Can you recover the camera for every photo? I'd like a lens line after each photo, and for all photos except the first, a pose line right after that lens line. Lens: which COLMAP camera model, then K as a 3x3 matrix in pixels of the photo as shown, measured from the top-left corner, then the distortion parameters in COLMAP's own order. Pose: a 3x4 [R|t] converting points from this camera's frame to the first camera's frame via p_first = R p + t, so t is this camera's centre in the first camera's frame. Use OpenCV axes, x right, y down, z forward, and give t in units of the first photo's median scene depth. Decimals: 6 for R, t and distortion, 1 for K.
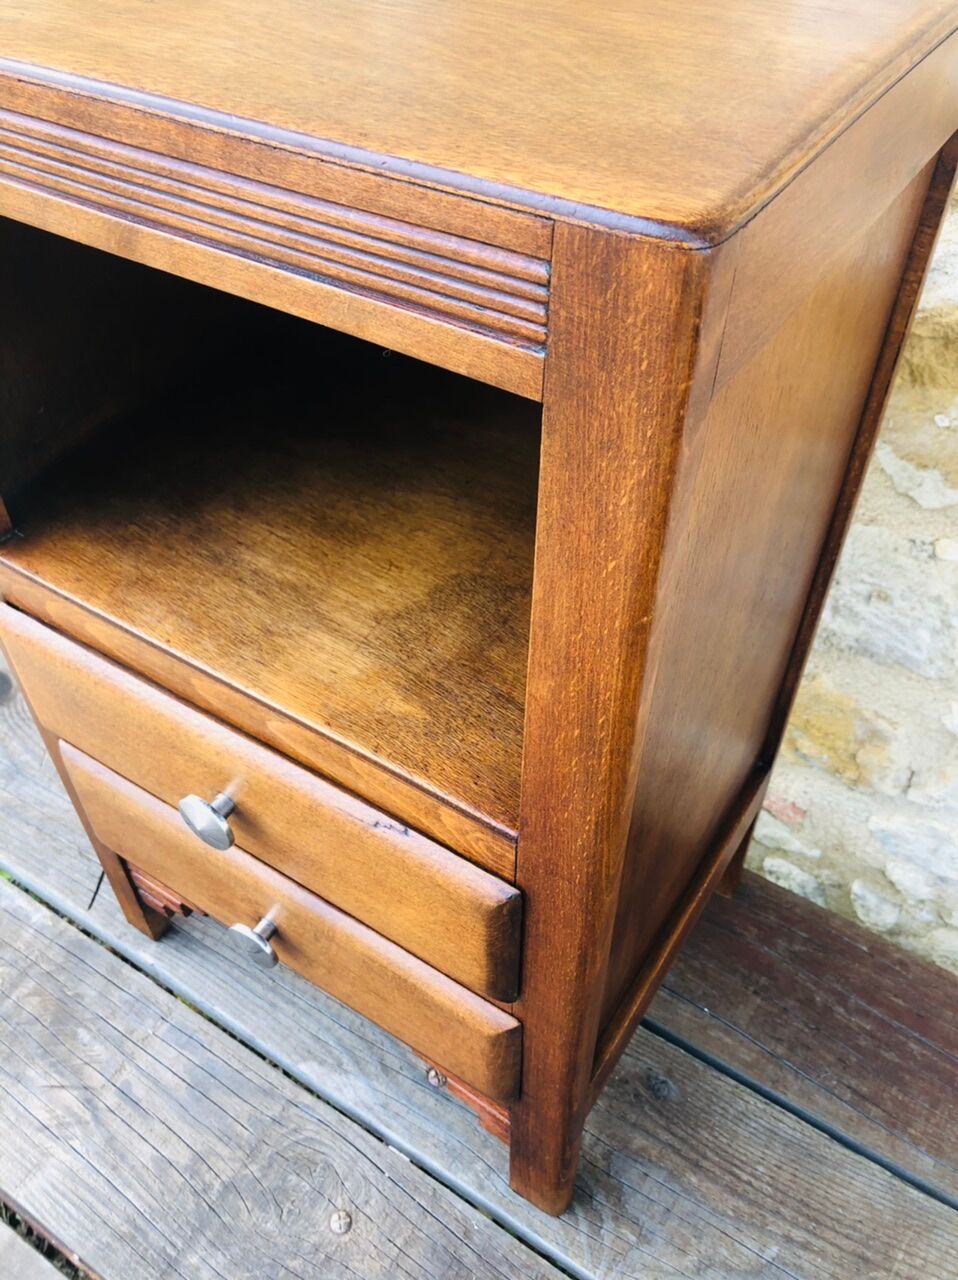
lens RADIAL K [[1057.4, 0, 476.0], [0, 1057.4, 635.6], [0, 0, 1]] dist [0.012361, -0.001807]
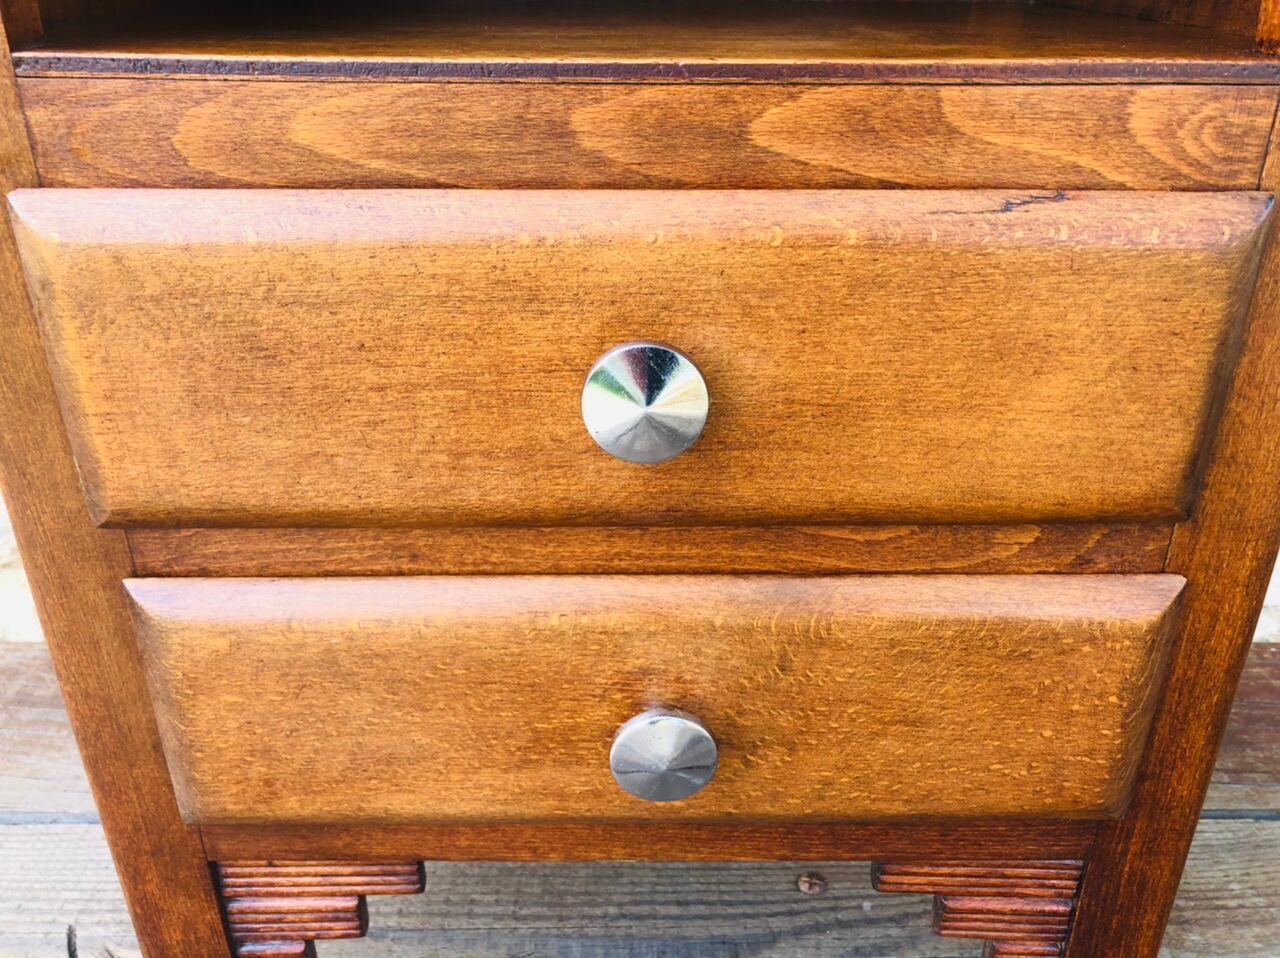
lens RADIAL K [[1070.8, 0, 644.2], [0, 1070.8, 475.4], [0, 0, 1]] dist [0.003047, -0.012359]
pose [[0.836064, -0.241792, 0.492477, -0.508356], [0.382768, 0.900157, -0.207862, 0.308326], [-0.393048, 0.362290, 0.845139, 0.542794]]
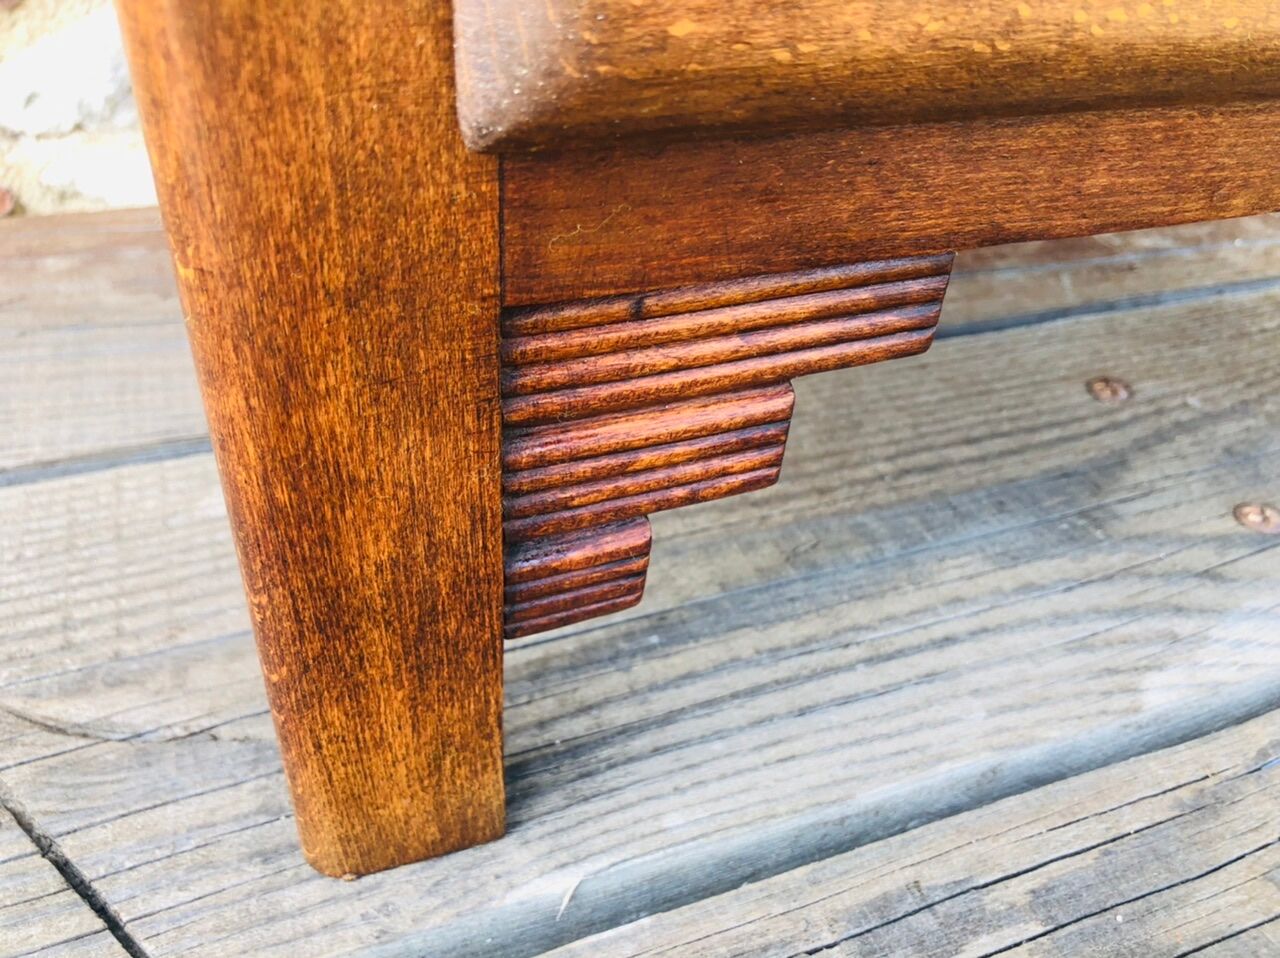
lens RADIAL K [[1070.8, 0, 644.2], [0, 1070.8, 475.4], [0, 0, 1]] dist [0.003047, -0.012359]
pose [[0.585034, -0.473170, 0.658670, -0.630879], [0.513931, 0.844573, 0.150241, 0.292920], [-0.627384, 0.250614, 0.737280, 1.156826]]
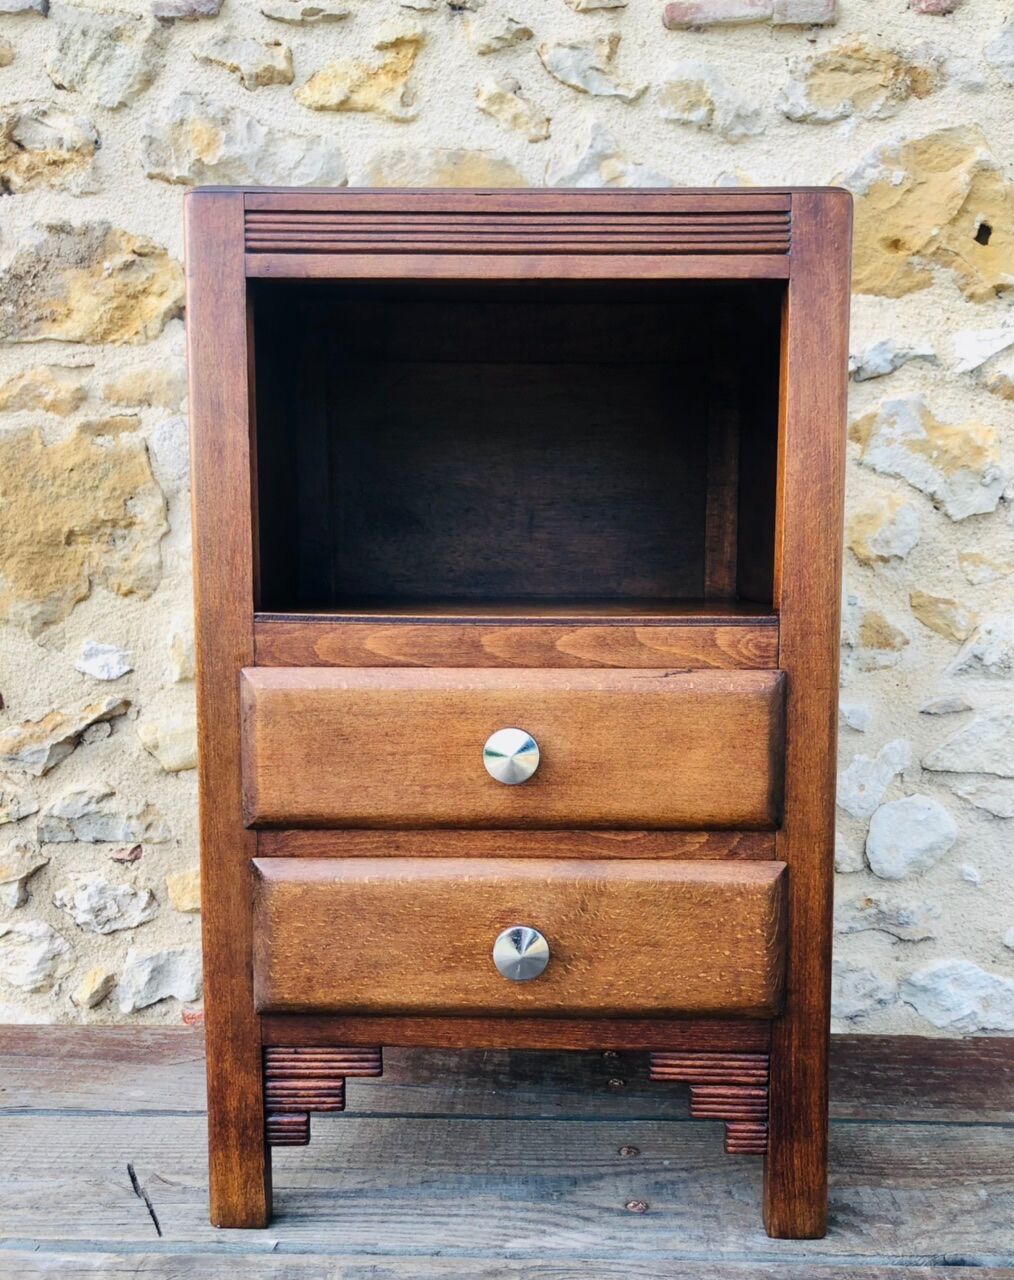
lens RADIAL K [[1112.3, 0, 505.5], [0, 1112.3, 670.4], [0, 0, 1]] dist [0.010658, 0.002621]
pose [[0.849606, -0.050210, 0.525023, -0.882926], [0.368101, 0.769364, -0.522093, 0.728264], [-0.377719, 0.636834, 0.672139, 0.093288]]
